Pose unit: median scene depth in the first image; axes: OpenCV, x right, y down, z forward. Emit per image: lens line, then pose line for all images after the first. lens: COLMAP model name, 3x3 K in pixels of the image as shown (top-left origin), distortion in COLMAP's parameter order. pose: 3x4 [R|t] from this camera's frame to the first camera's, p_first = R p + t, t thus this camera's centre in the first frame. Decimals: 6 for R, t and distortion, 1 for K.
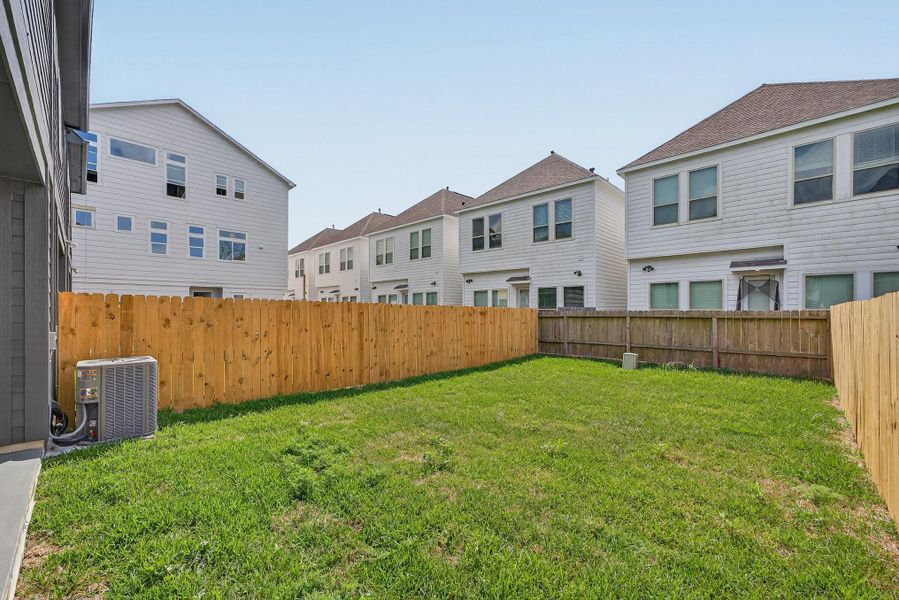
lens RADIAL K [[359.5, 0, 446.7], [0, 359.5, 304.9], [0, 0, 1]] dist [-0.008432, 0.007200]
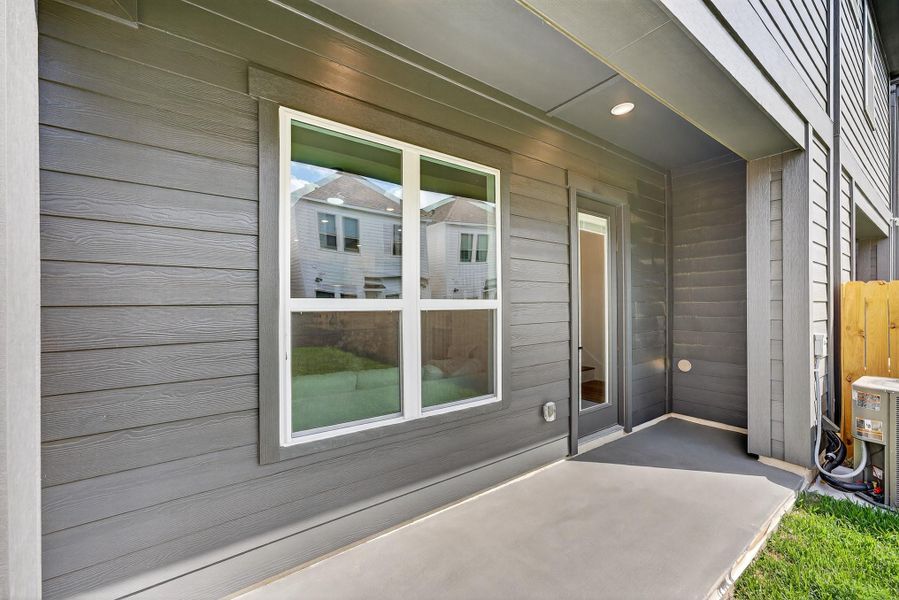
lens RADIAL K [[359.5, 0, 446.7], [0, 359.5, 304.9], [0, 0, 1]] dist [-0.008432, 0.007200]
pose [[-0.171253, 0.002166, -0.985225, -0.177486], [0.016335, 0.999866, -0.000641, -0.000820], [0.985092, -0.016203, -0.171266, 0.327306]]
